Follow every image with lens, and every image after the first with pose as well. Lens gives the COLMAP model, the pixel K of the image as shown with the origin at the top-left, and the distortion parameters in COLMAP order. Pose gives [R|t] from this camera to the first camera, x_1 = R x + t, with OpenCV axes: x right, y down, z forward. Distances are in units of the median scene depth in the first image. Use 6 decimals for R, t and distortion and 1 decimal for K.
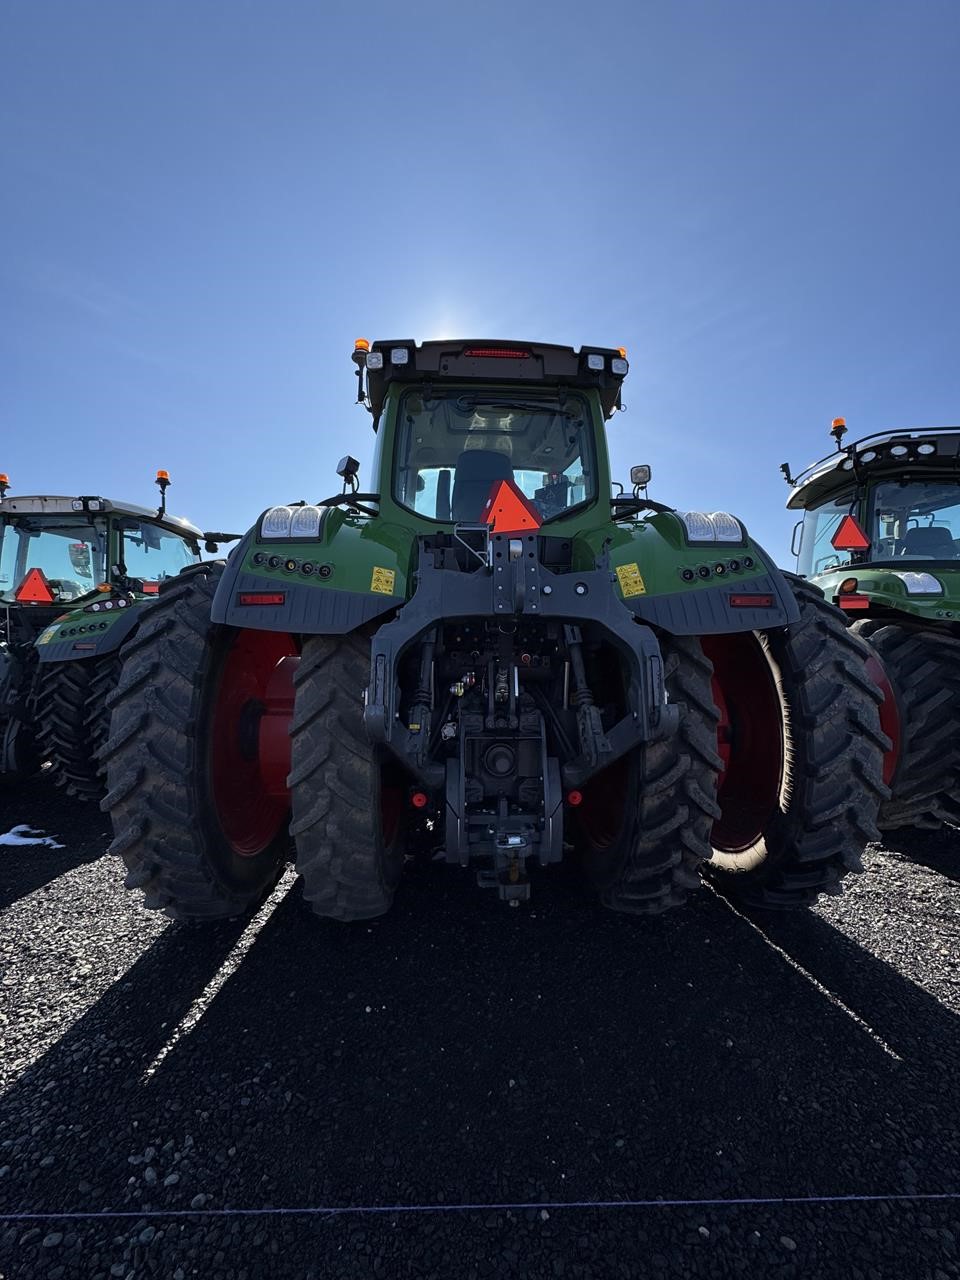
lens RADIAL K [[449.2, 0, 480.0], [0, 449.2, 652.8], [0, 0, 1]] dist [0.009086, 0.000060]
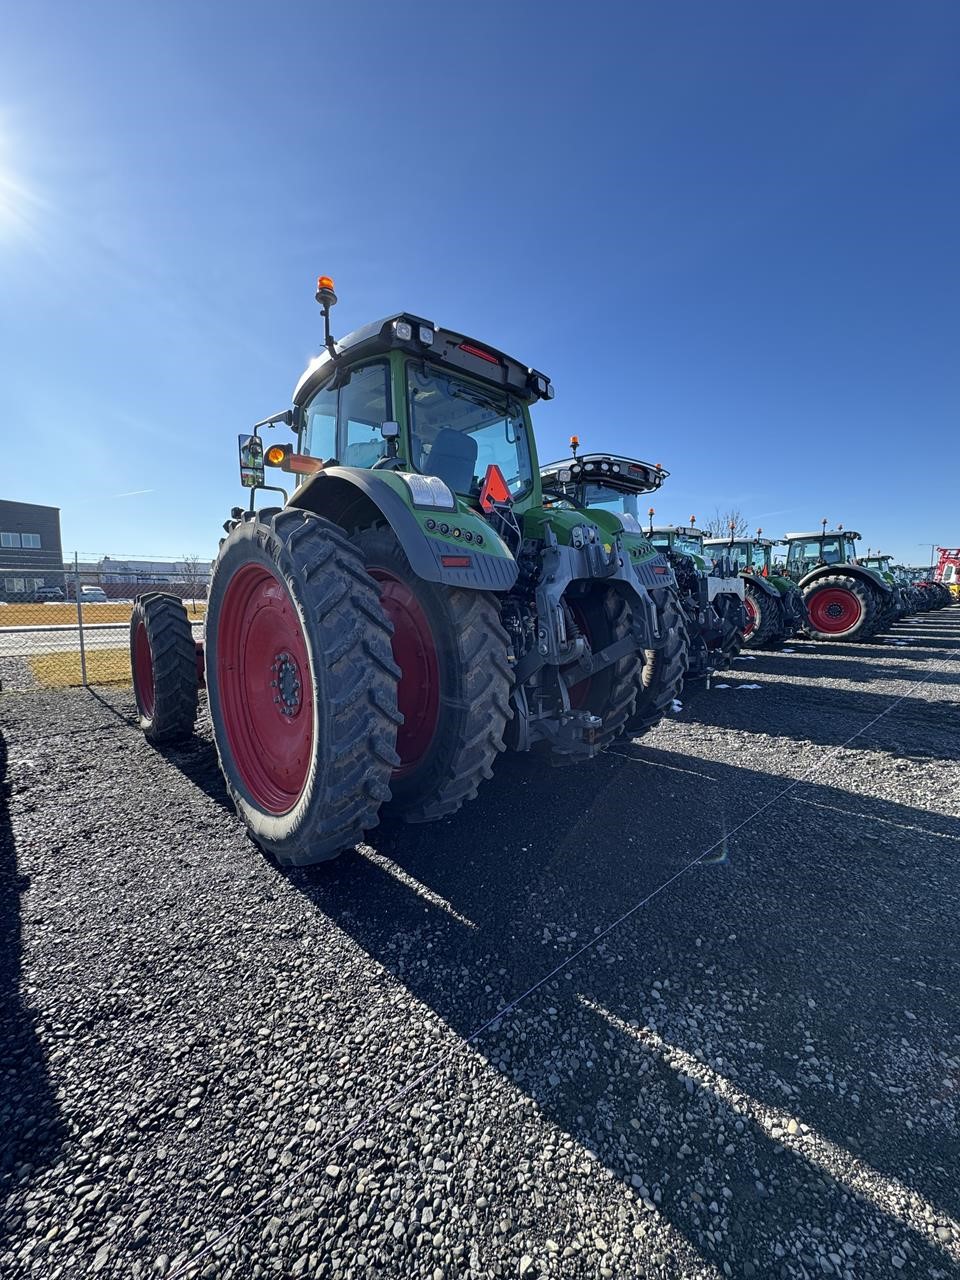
lens RADIAL K [[507.6, 0, 480.0], [0, 507.6, 640.0], [0, 0, 1]] dist [-0.002871, 0.000435]
pose [[0.748921, -0.080017, 0.657810, -0.573130], [0.050093, 0.996679, 0.064207, 0.008533], [-0.660763, -0.015134, 0.750442, -0.019454]]
